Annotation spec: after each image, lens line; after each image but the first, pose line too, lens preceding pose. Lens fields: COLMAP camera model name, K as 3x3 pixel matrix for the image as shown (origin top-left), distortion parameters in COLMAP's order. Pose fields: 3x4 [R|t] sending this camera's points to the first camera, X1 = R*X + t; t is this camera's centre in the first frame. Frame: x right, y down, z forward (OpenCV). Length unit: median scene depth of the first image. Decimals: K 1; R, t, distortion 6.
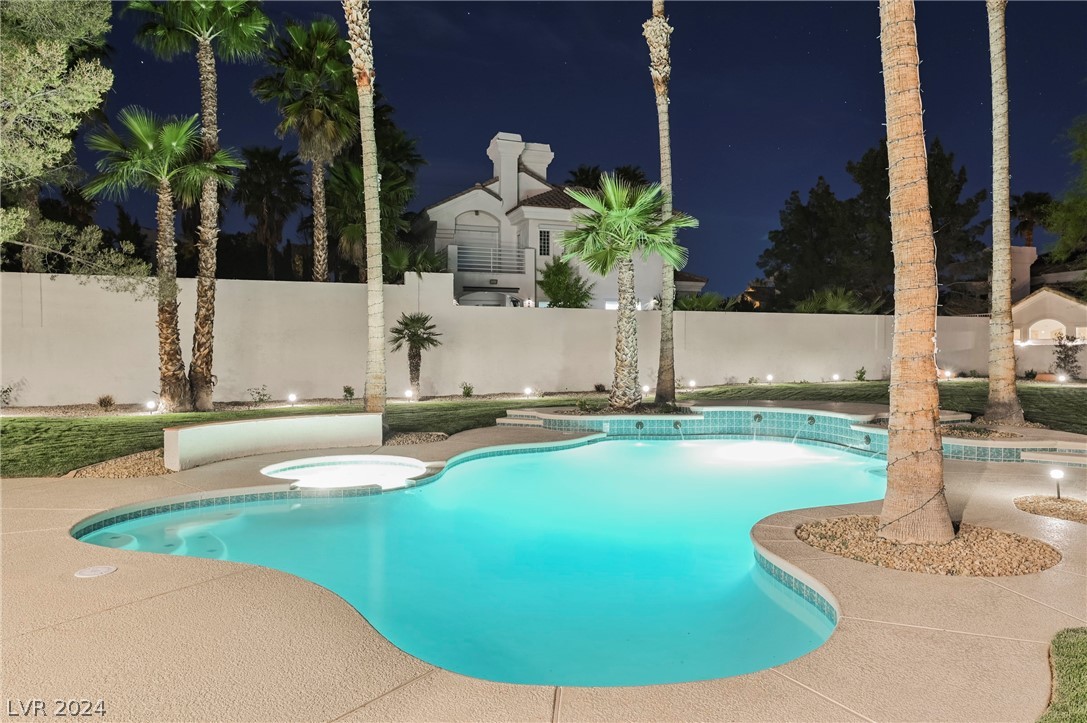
lens RADIAL K [[694.3, 0, 542.4], [0, 694.3, 360.3], [0, 0, 1]] dist [-0.017055, 0.000149]
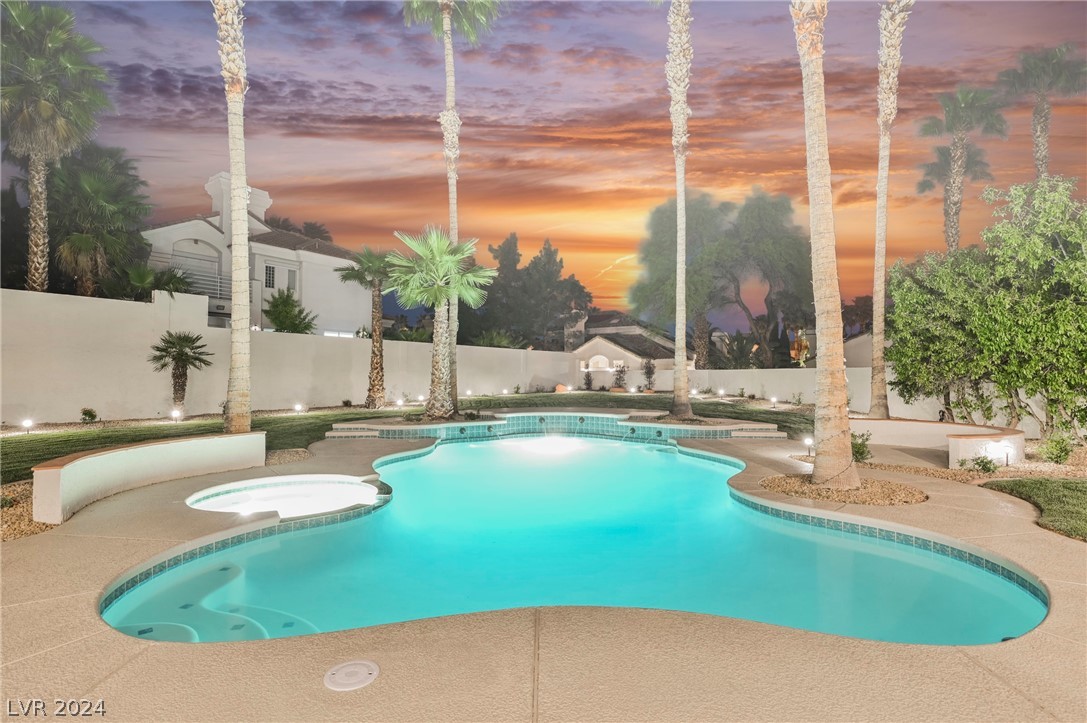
lens RADIAL K [[515.8, 0, 543.4], [0, 515.8, 360.5], [0, 0, 1]] dist [-0.005964, -0.000143]
pose [[0.823965, 0.019343, 0.566311, -0.172684], [0.003872, 0.999202, -0.039763, 0.003869], [-0.566628, 0.034956, 0.823232, 0.102248]]
